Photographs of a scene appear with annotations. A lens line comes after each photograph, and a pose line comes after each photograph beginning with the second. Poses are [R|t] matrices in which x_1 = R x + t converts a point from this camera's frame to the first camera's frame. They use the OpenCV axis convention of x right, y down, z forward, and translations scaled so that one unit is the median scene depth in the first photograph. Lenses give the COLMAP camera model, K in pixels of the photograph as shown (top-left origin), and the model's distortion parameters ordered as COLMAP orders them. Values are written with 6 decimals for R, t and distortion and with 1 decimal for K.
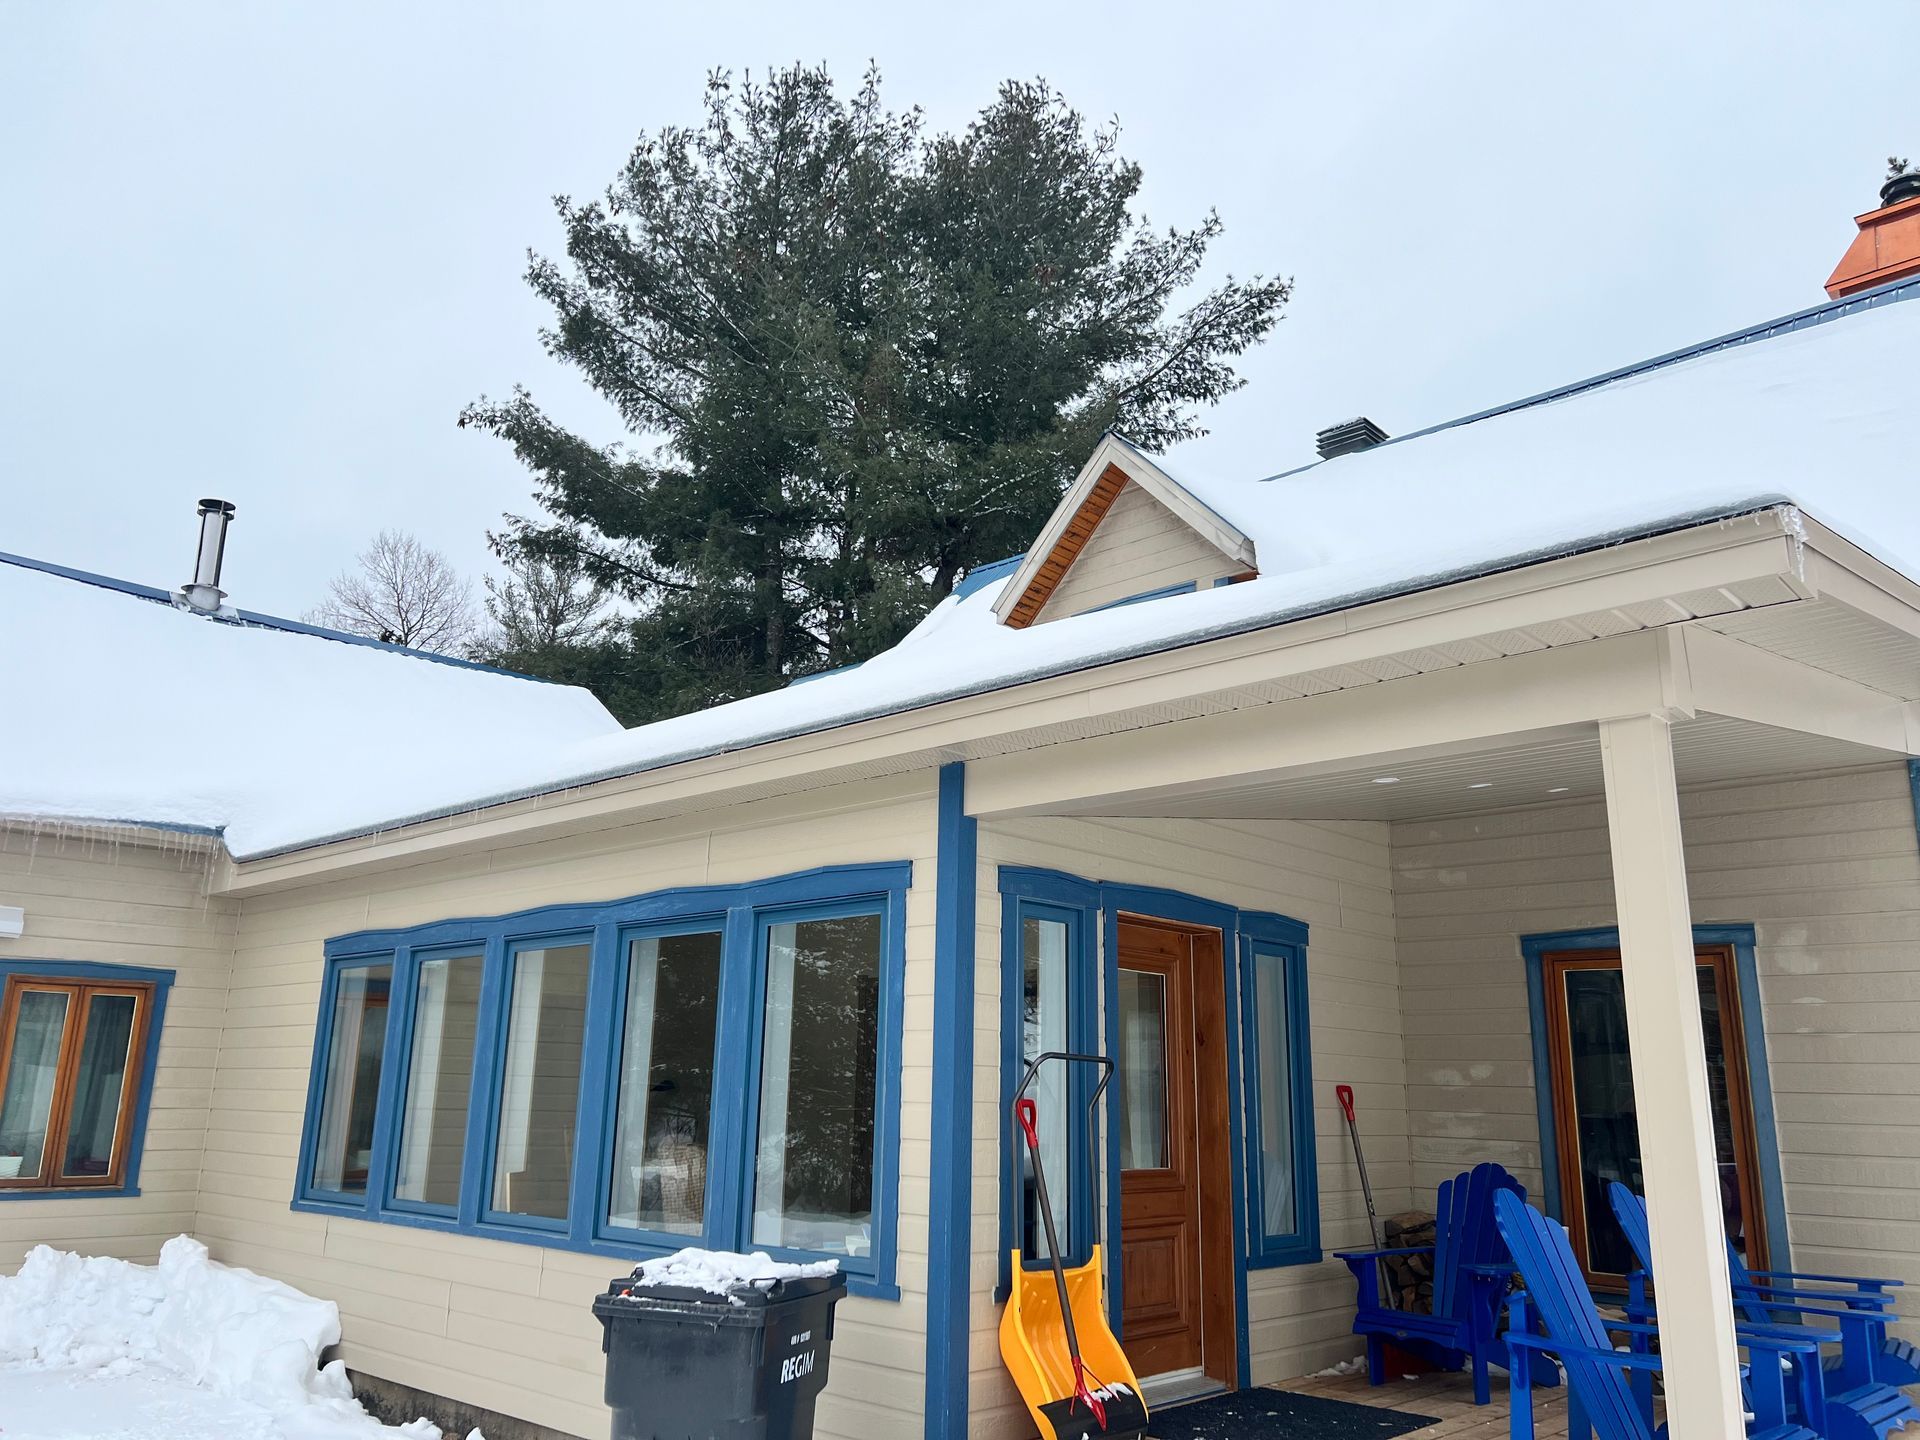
lens RADIAL K [[1344.4, 0, 956.8], [0, 1344.4, 719.5], [0, 0, 1]] dist [0.023608, -0.007758]
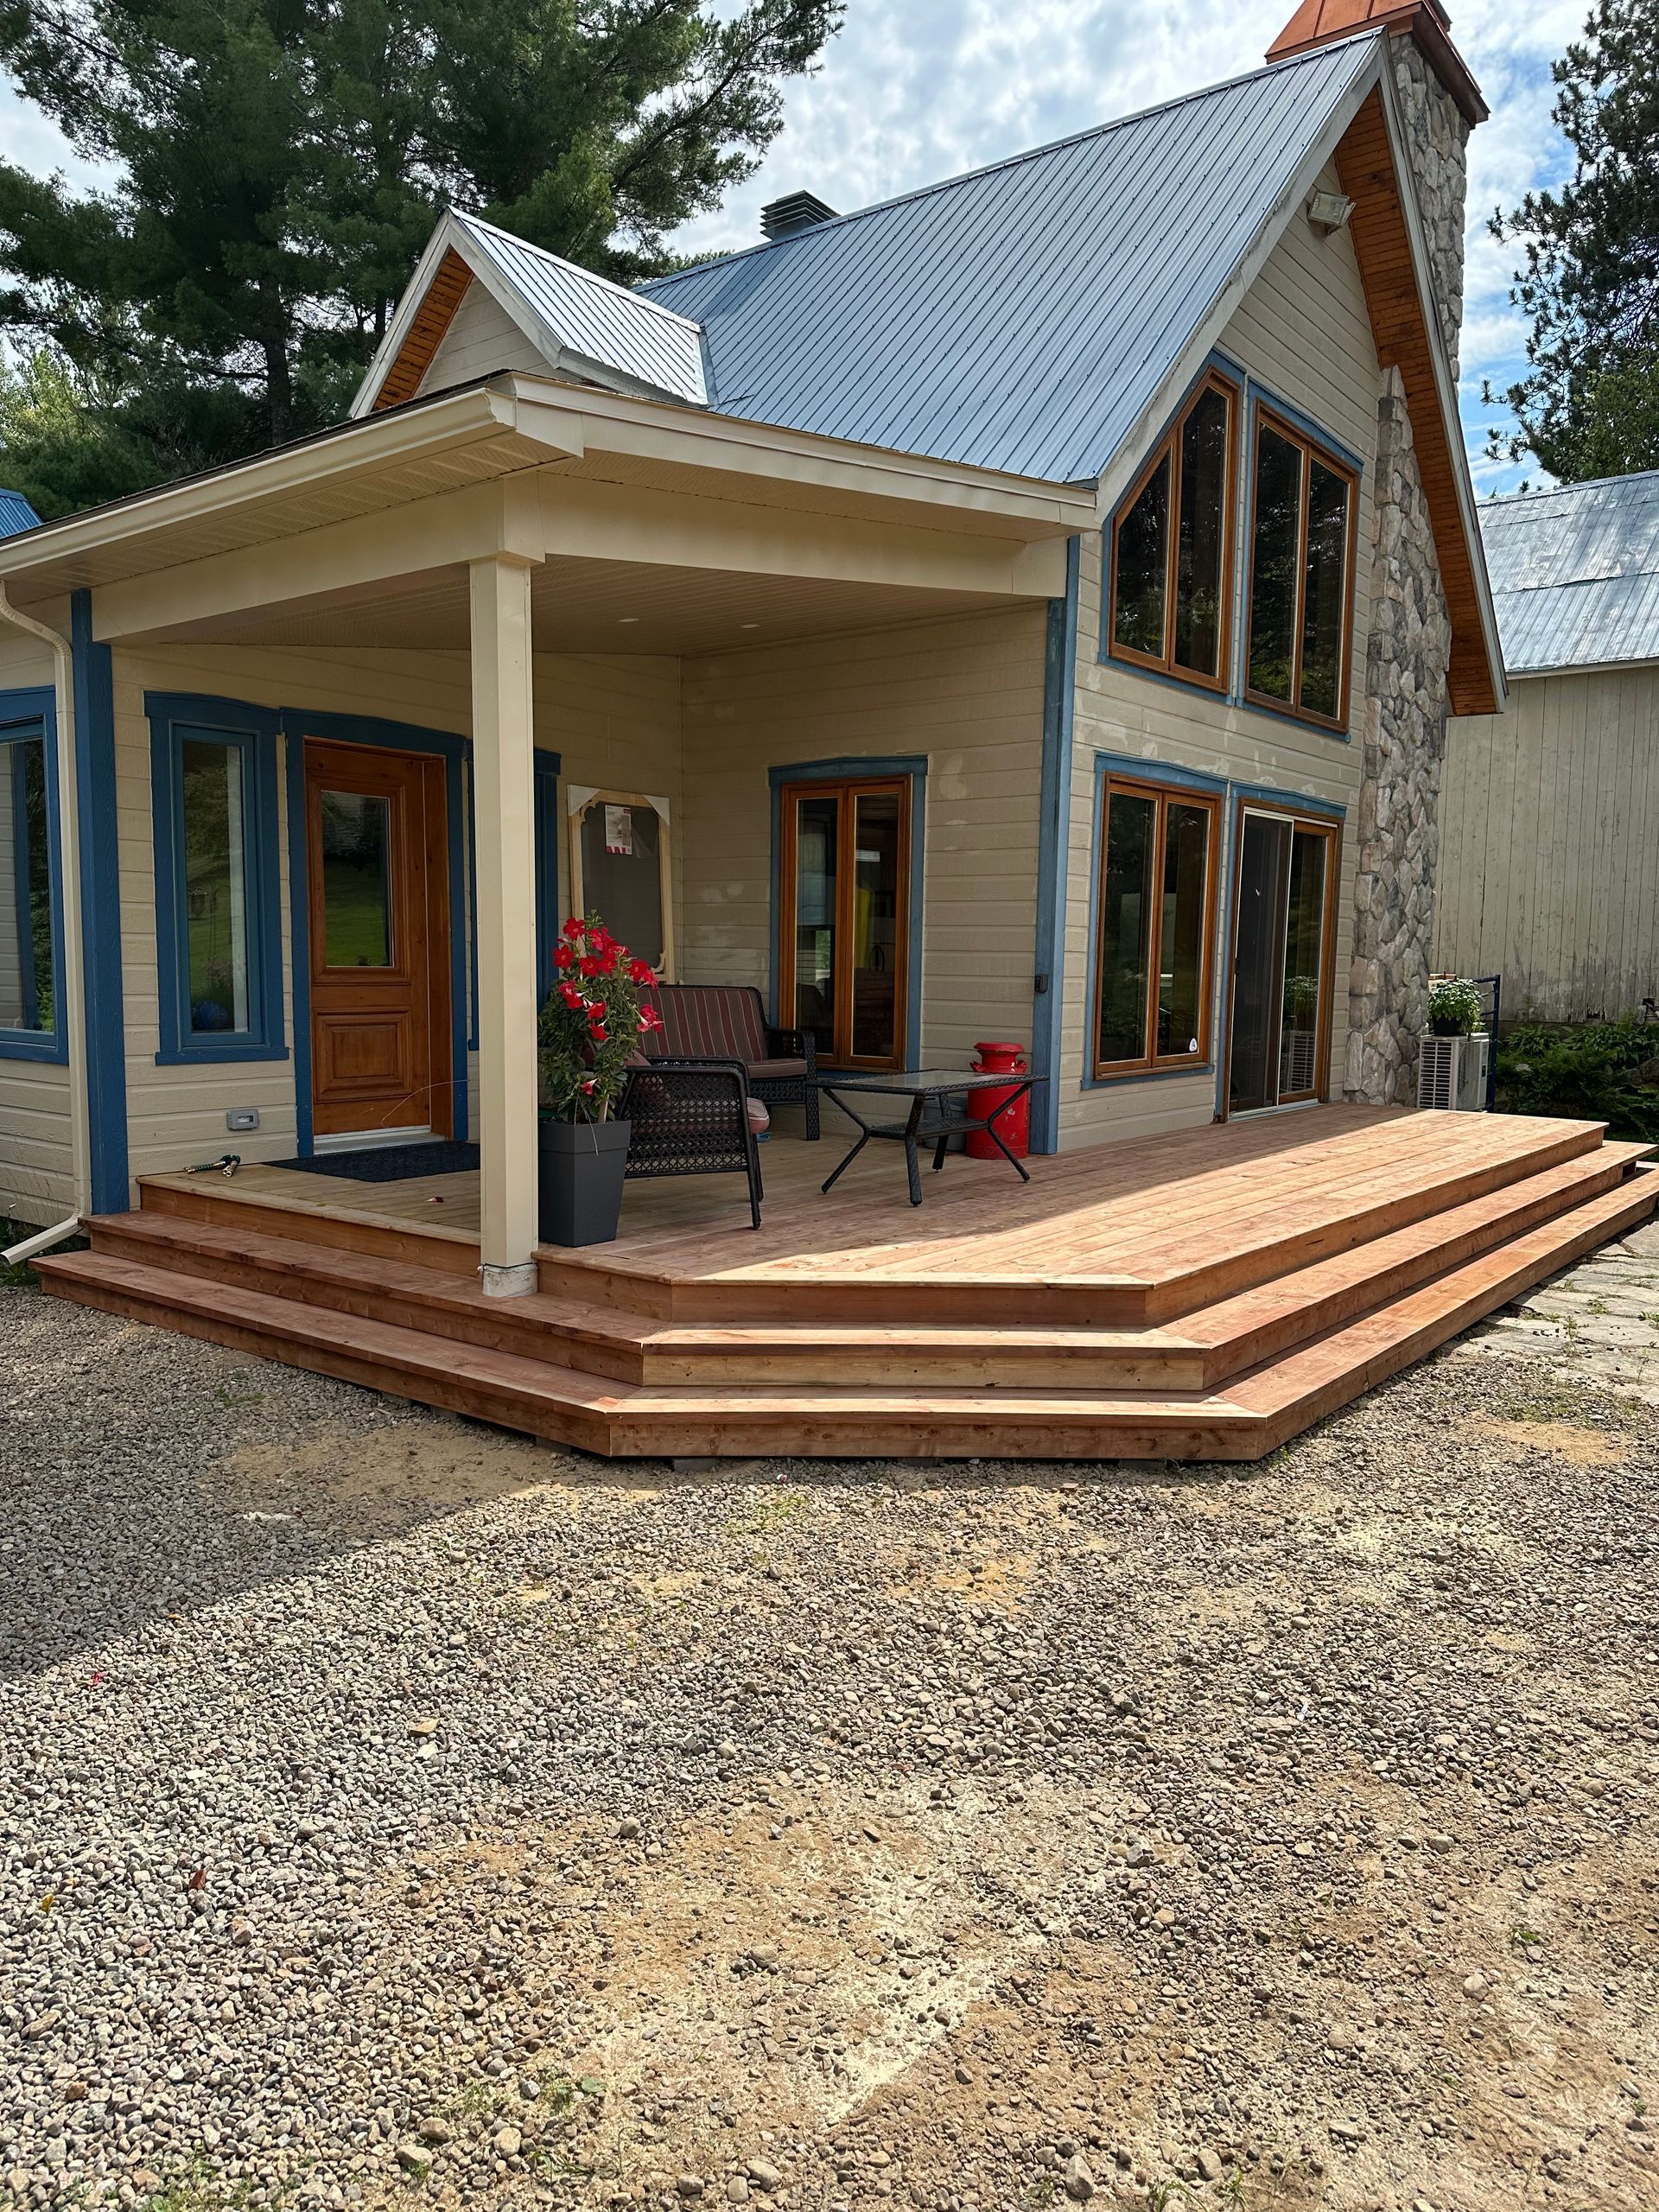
lens RADIAL K [[1548.9, 0, 835.9], [0, 1548.9, 1106.0], [0, 0, 1]] dist [0.023608, -0.007758]
pose [[0.999499, 0.000490, 0.031649, 0.476222], [-0.011410, 0.938237, 0.345806, -0.016524], [-0.029525, -0.345994, 0.937772, -0.283158]]
